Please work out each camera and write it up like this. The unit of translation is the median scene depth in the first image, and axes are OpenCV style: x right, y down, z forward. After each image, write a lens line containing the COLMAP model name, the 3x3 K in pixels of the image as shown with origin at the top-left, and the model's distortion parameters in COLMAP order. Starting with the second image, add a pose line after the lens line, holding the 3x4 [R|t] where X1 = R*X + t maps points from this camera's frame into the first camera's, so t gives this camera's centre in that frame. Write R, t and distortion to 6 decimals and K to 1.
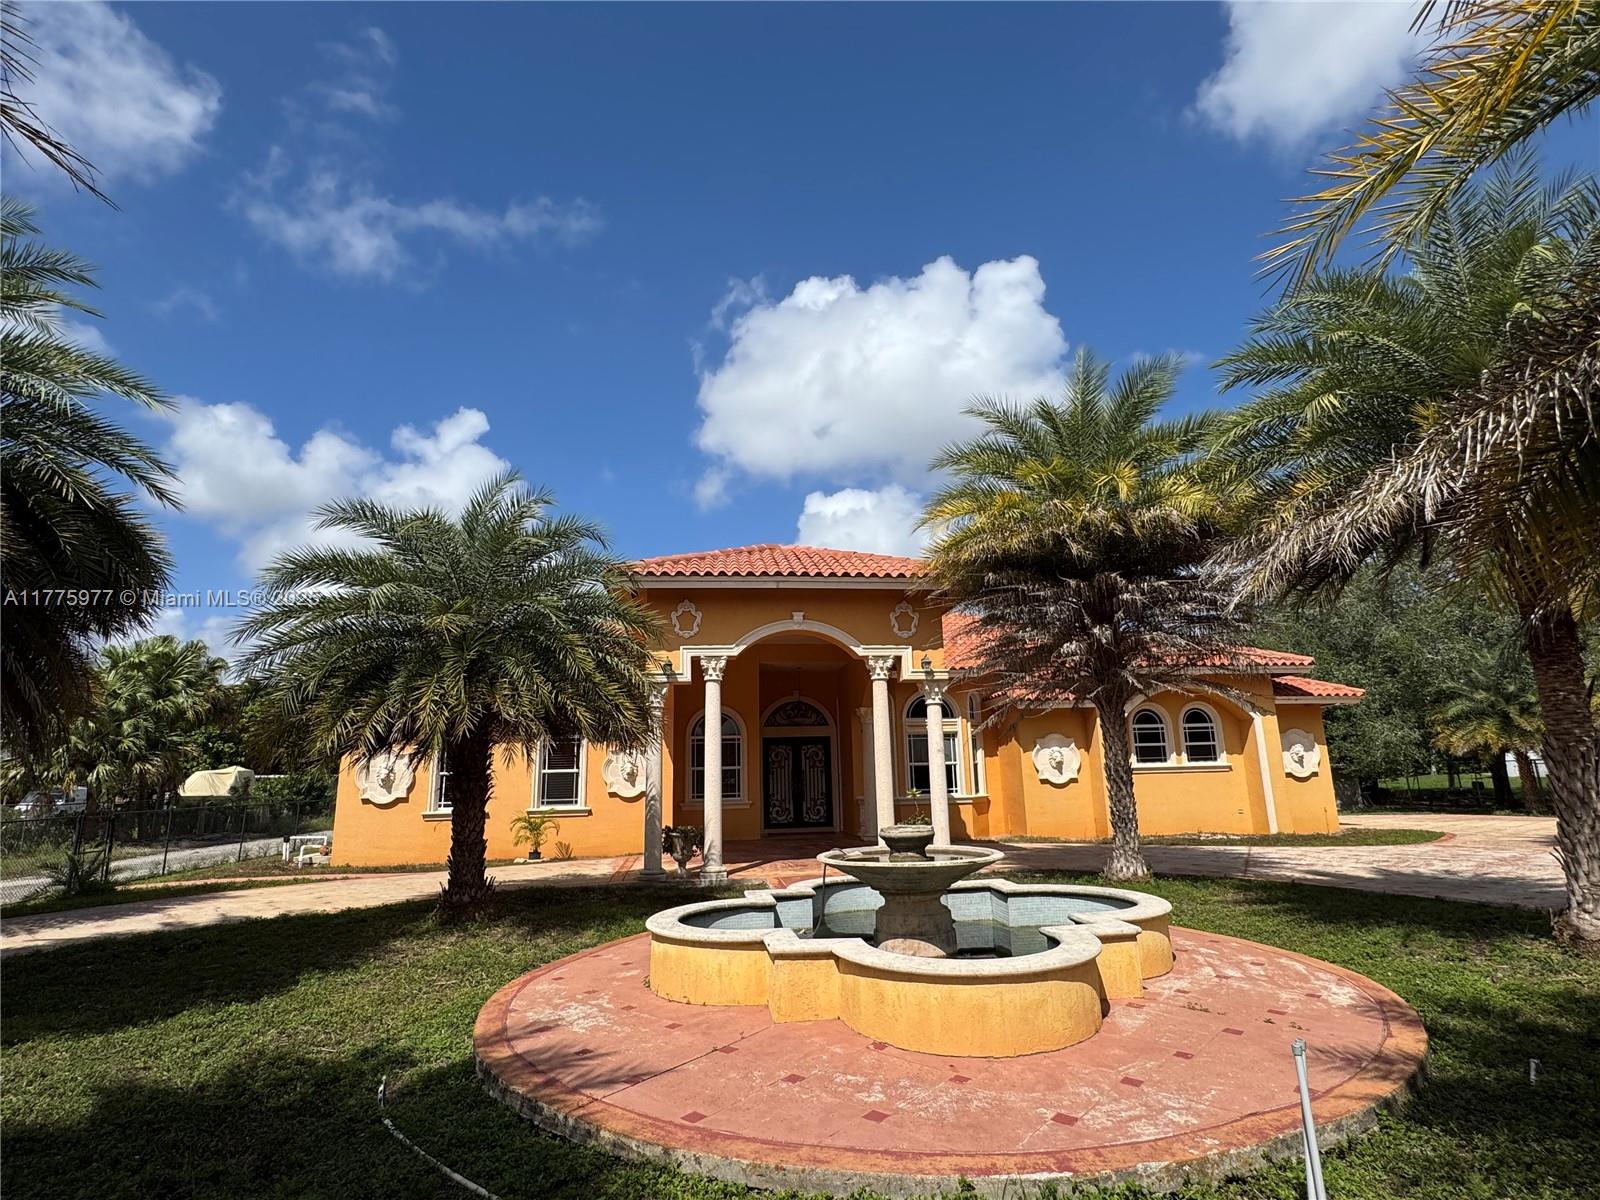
lens RADIAL K [[799.6, 0, 803.6], [0, 799.6, 591.8], [0, 0, 1]] dist [-0.002020, 0.001322]
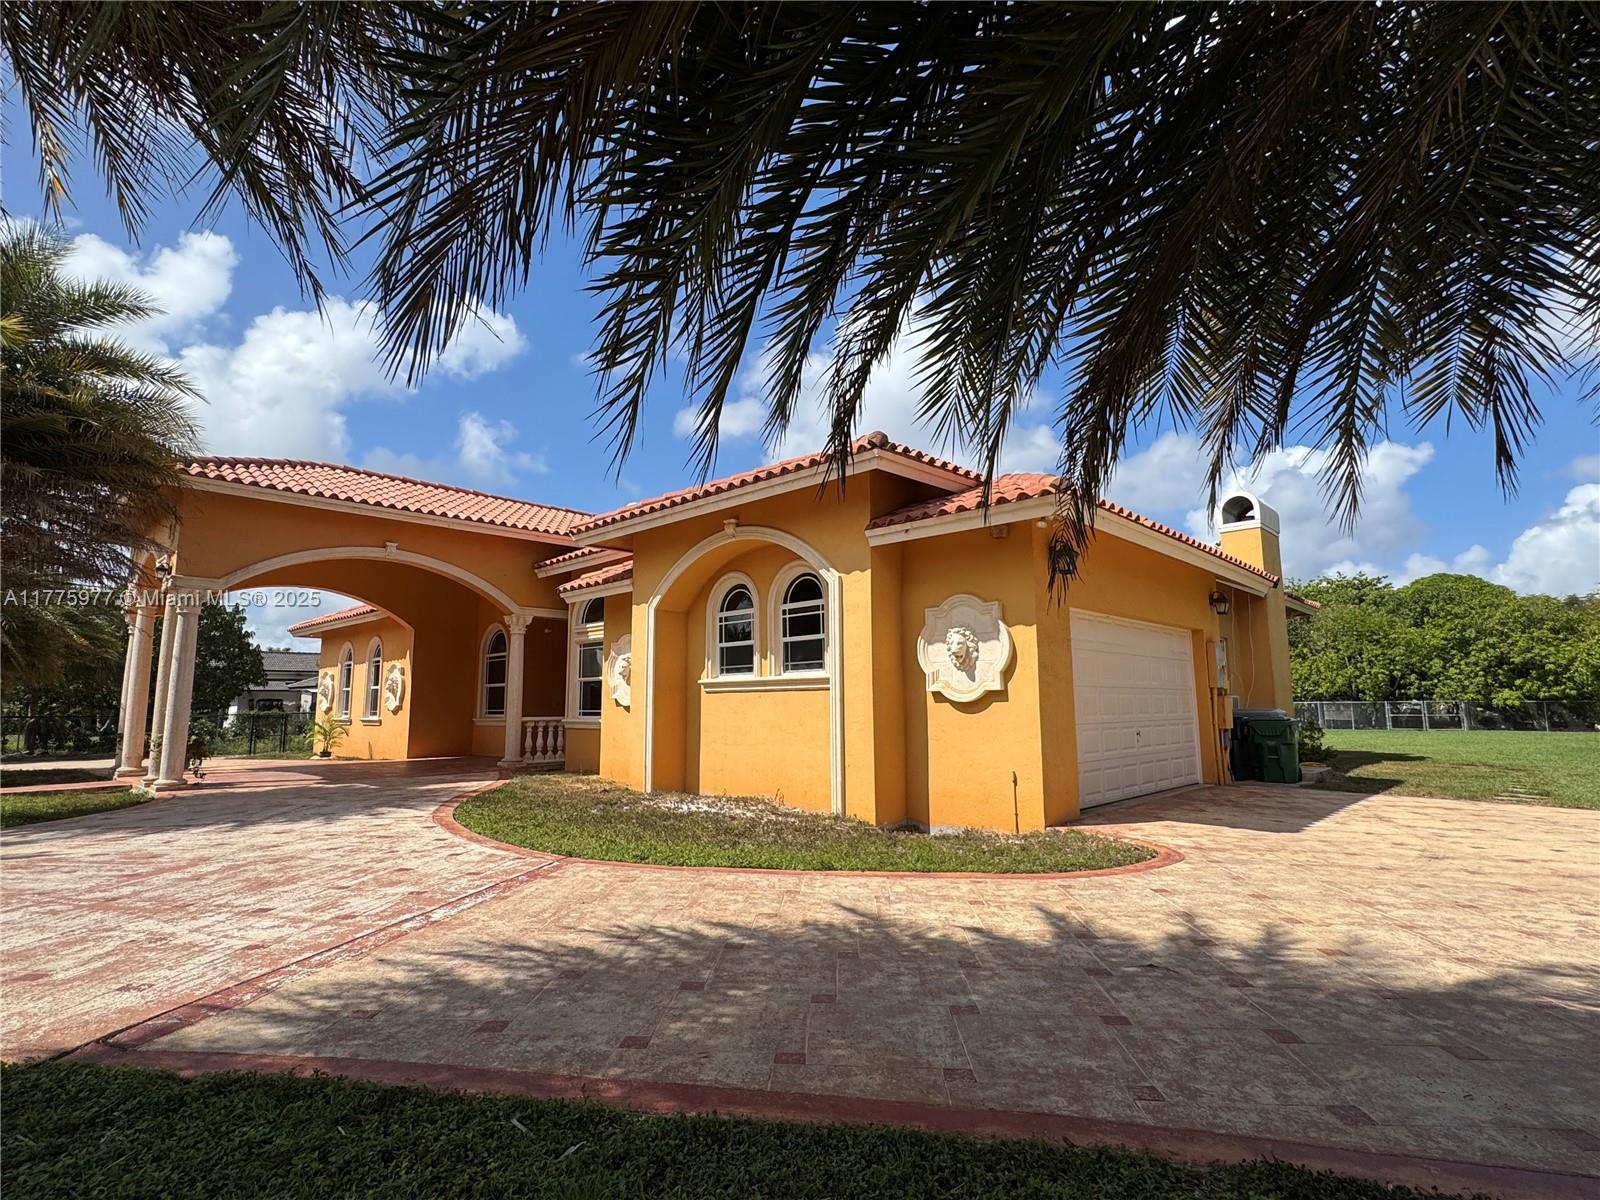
lens RADIAL K [[799.6, 0, 803.6], [0, 799.6, 591.8], [0, 0, 1]] dist [-0.002020, 0.001322]
pose [[0.648353, -0.090294, -0.755967, 0.911242], [0.186772, 0.981464, 0.042957, 0.136744], [0.738075, -0.169045, 0.653199, 0.655587]]
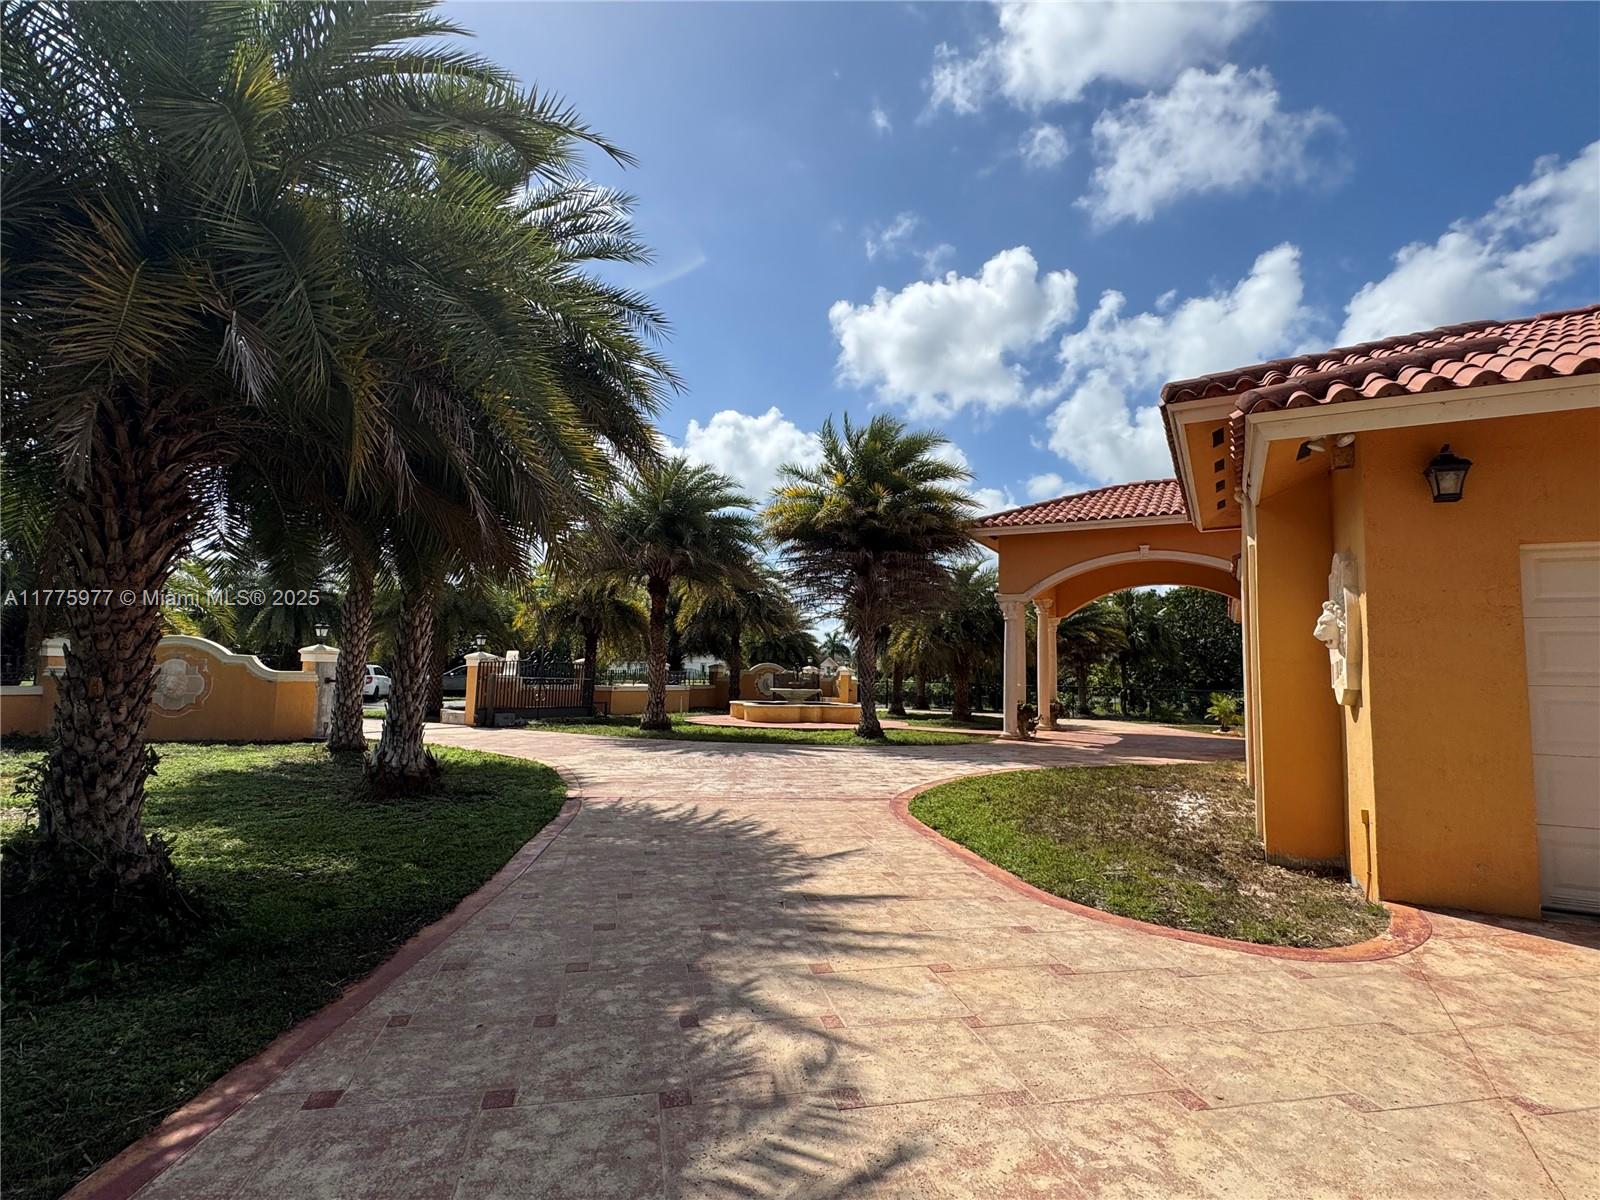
lens RADIAL K [[799.6, 0, 803.6], [0, 799.6, 591.8], [0, 0, 1]] dist [-0.002020, 0.001322]
pose [[-0.556174, -0.074129, -0.827753, 1.103349], [0.192901, 0.957297, -0.215342, 0.285603], [0.808368, -0.279442, -0.518124, 1.323117]]
